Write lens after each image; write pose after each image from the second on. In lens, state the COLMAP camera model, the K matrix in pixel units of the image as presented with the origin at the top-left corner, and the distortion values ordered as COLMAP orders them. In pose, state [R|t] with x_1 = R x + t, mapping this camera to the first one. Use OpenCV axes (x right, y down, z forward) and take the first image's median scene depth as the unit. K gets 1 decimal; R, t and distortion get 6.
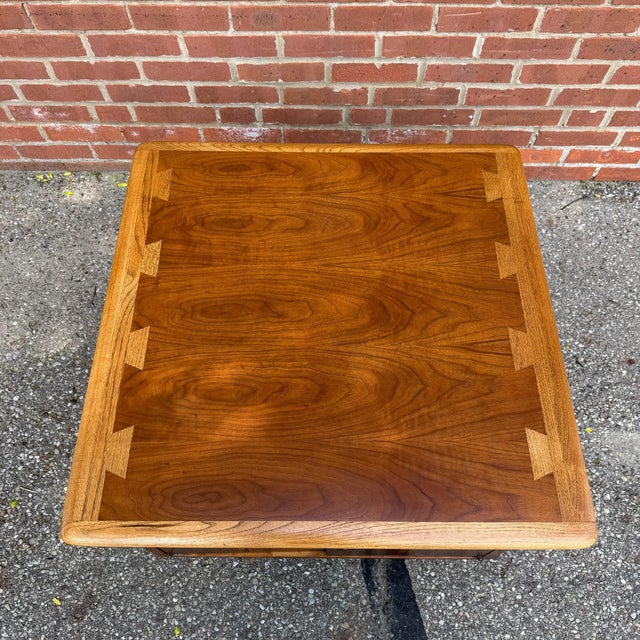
lens RADIAL K [[605.2, 0, 320.0], [0, 605.2, 320.0], [0, 0, 1]] dist [-0.000013, -0.021685]
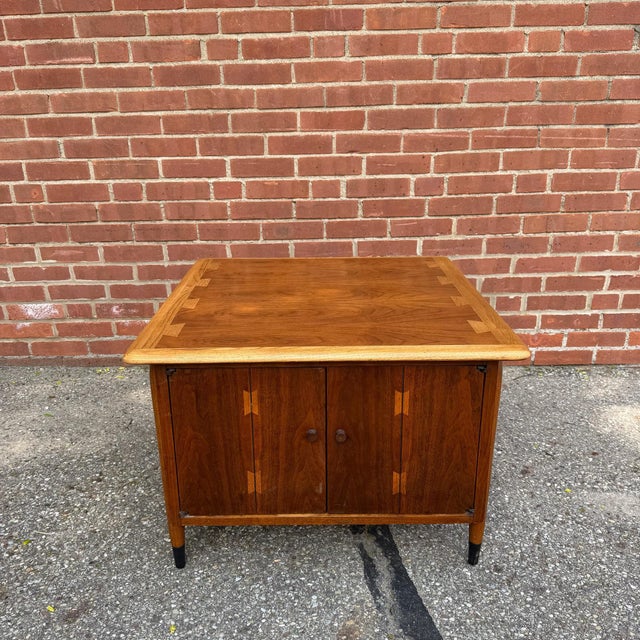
lens RADIAL K [[598.1, 0, 319.7], [0, 598.1, 321.1], [0, 0, 1]] dist [0.135876, -0.290983]
pose [[0.999877, -0.015300, 0.003553, -0.002443], [0.013763, 0.744434, -0.667554, 0.722263], [0.007569, 0.667521, 0.744553, -0.022163]]
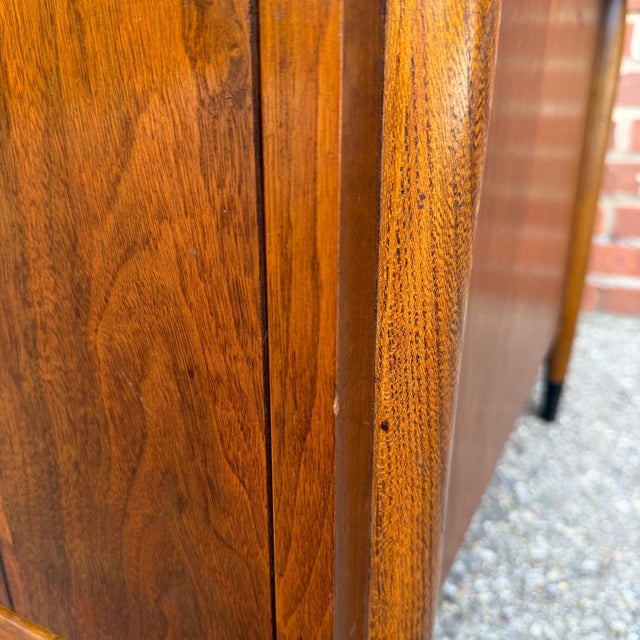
lens RADIAL K [[637.6, 0, 322.8], [0, 637.6, 332.2], [0, 0, 1]] dist [-0.022896, -0.032220]
pose [[0.894787, 0.156441, -0.418190, 0.292049], [-0.390795, 0.727405, -0.564058, 0.342452], [0.215952, 0.668138, 0.712009, 0.645674]]
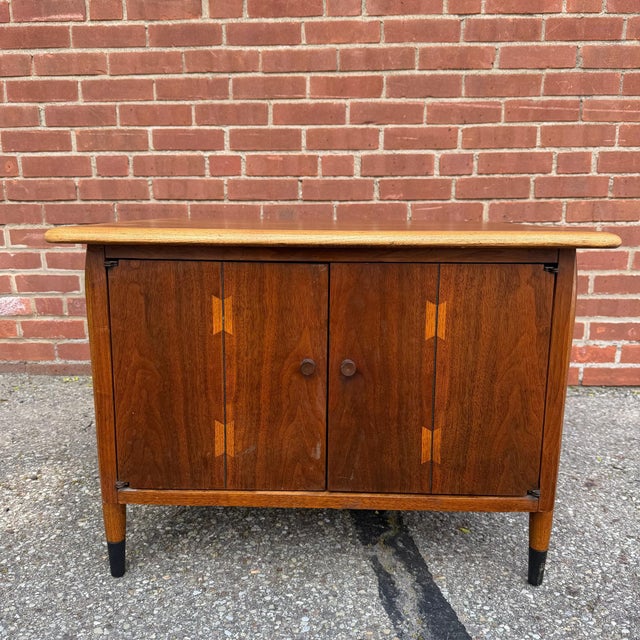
lens RADIAL K [[604.4, 0, 320.0], [0, 604.4, 320.0], [0, 0, 1]] dist [0.061551, -0.116192]
pose [[0.999851, 0.008164, -0.015196, 0.008504], [-0.016951, 0.628377, -0.777724, 0.712738], [0.003200, 0.777866, 0.628422, 0.308974]]
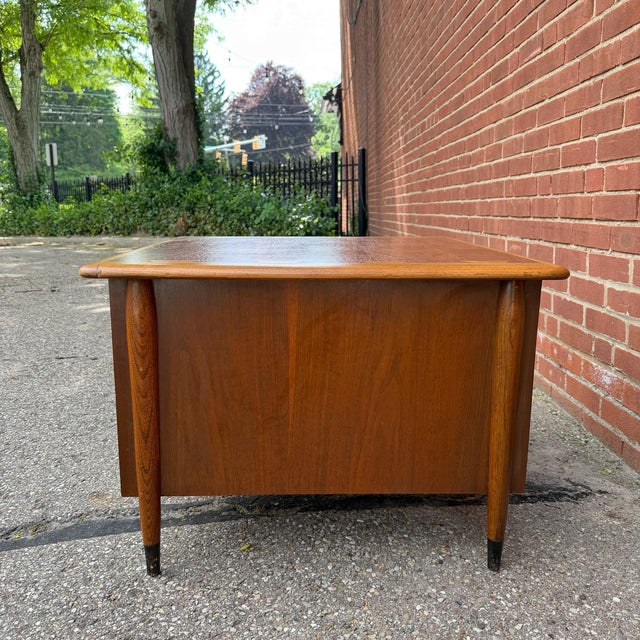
lens RADIAL K [[604.4, 0, 320.0], [0, 604.4, 320.0], [0, 0, 1]] dist [0.061551, -0.116192]
pose [[0.038169, 0.193400, -0.980377, 0.942243], [-0.882093, 0.467505, 0.057883, -0.017785], [0.469526, 0.862575, 0.188441, 0.648880]]
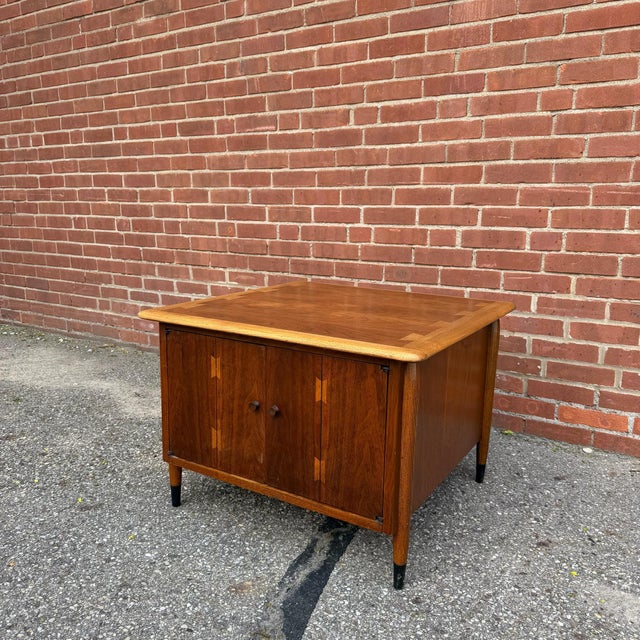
lens RADIAL K [[598.1, 0, 319.7], [0, 598.1, 321.1], [0, 0, 1]] dist [0.135876, -0.290983]
pose [[0.858045, 0.114100, -0.500739, 0.565652], [-0.459791, 0.605045, -0.650010, 0.784077], [0.228803, 0.787973, 0.571618, 0.070084]]
